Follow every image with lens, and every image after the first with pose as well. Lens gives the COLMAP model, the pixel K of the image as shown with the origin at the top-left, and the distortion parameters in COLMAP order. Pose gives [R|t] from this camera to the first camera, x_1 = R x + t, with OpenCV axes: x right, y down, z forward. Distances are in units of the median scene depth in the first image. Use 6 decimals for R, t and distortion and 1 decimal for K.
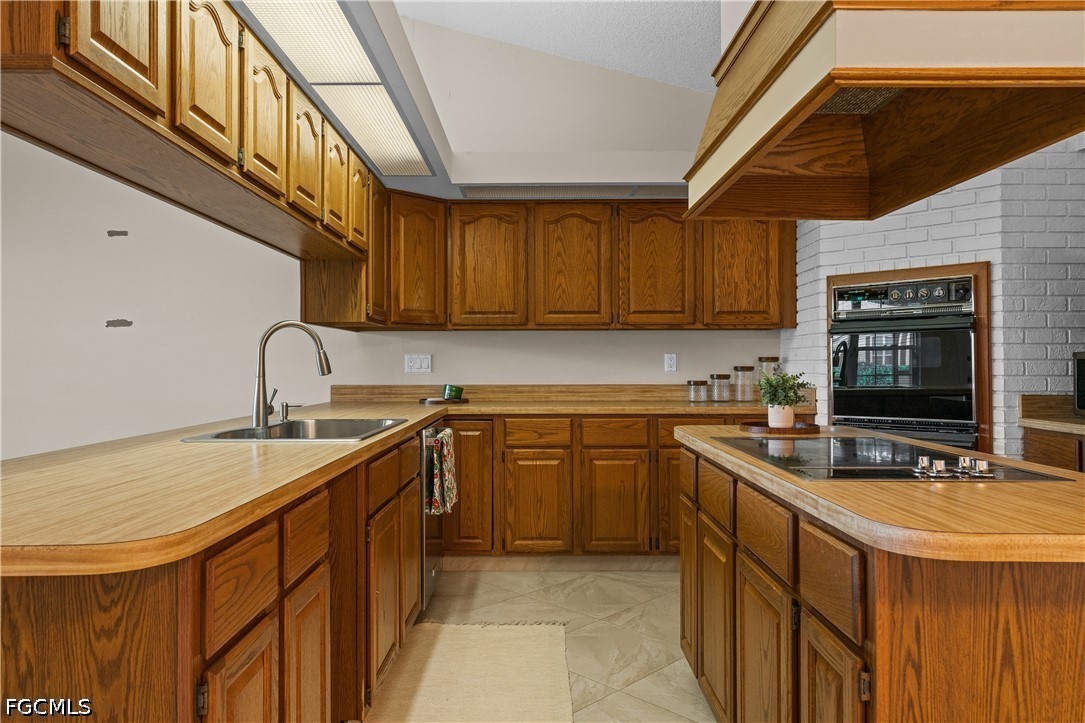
lens RADIAL K [[724.7, 0, 542.7], [0, 724.7, 359.0], [0, 0, 1]] dist [0.005343, -0.002329]
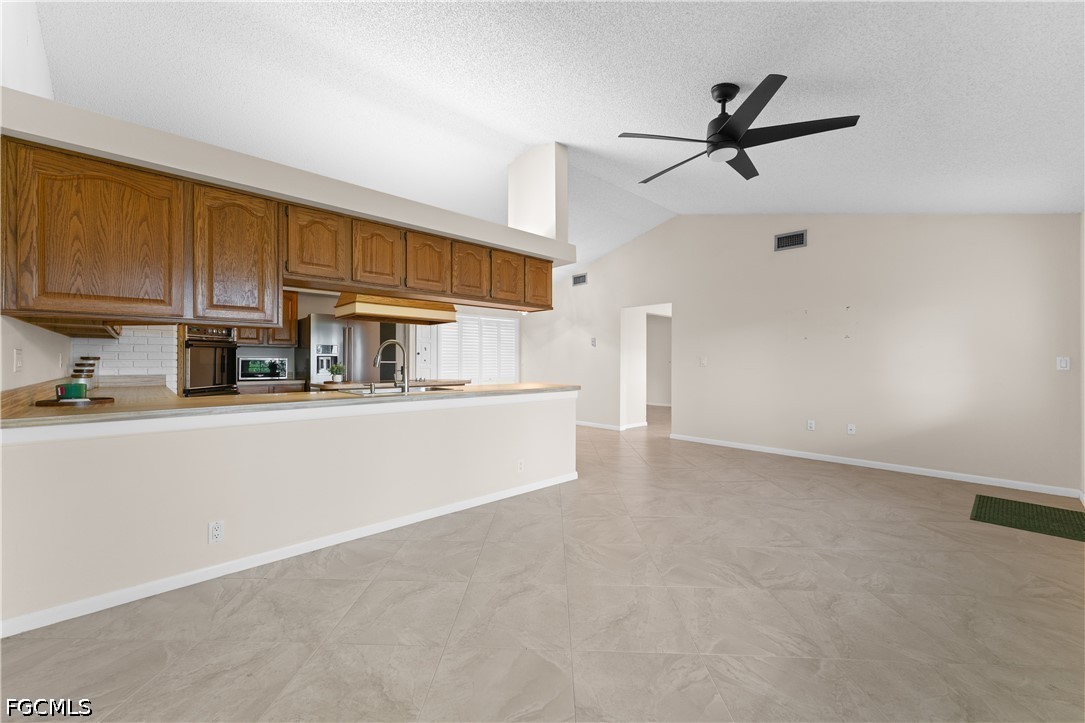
lens RADIAL K [[434.2, 0, 535.0], [0, 434.2, 357.2], [0, 0, 1]] dist [-0.000118, 0.001981]
pose [[-0.674388, 0.008723, 0.738326, -1.012346], [-0.005282, 0.999848, -0.016637, 0.008632], [-0.738358, -0.015120, -0.674239, 1.023528]]
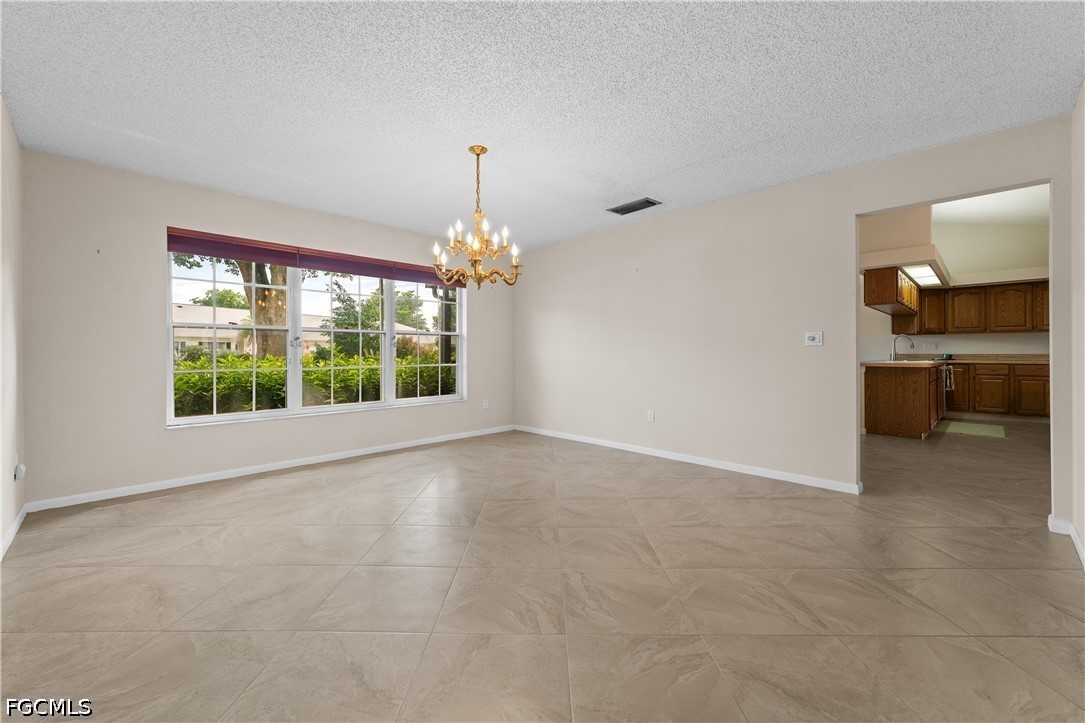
lens RADIAL K [[434.2, 0, 545.6], [0, 434.2, 351.6], [0, 0, 1]] dist [-0.000118, 0.001981]
pose [[0.695605, -0.000626, -0.718425, 0.002805], [0.004332, 0.999985, 0.003324, 0.016417], [0.718412, -0.005424, 0.695597, -1.390538]]
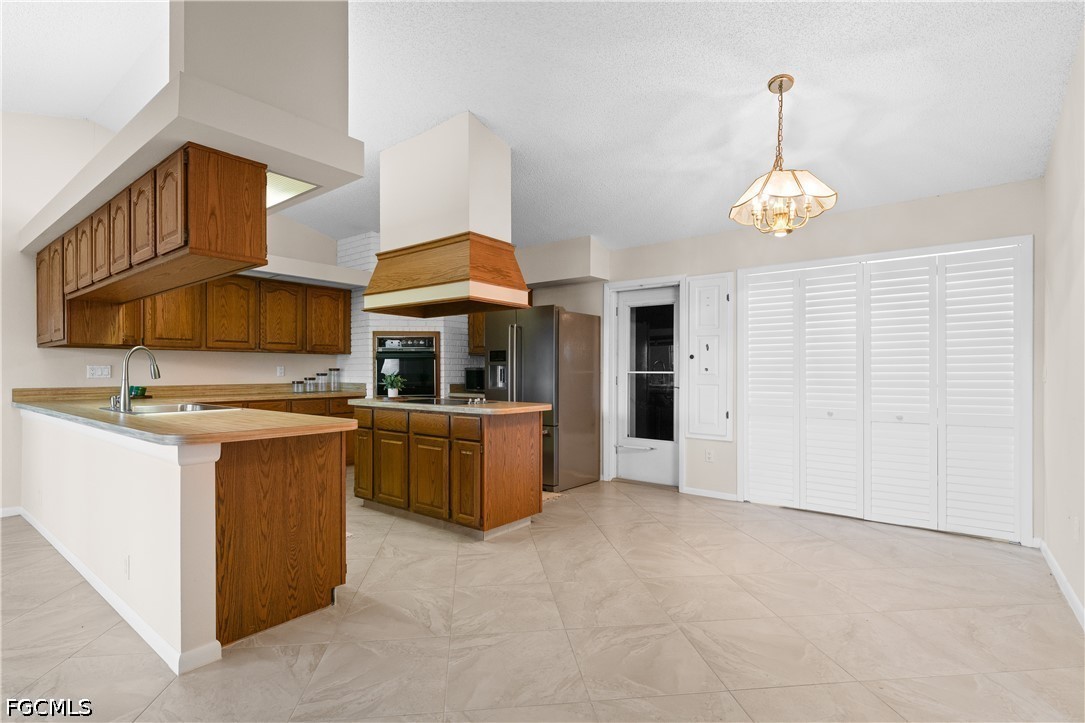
lens RADIAL K [[517.5, 0, 529.2], [0, 517.5, 372.6], [0, 0, 1]] dist [0.002003, -0.000405]
pose [[0.630097, -0.000478, 0.776516, -0.478344], [-0.005847, 0.999969, 0.005360, -0.002387], [-0.776494, -0.007918, 0.630074, -0.307085]]
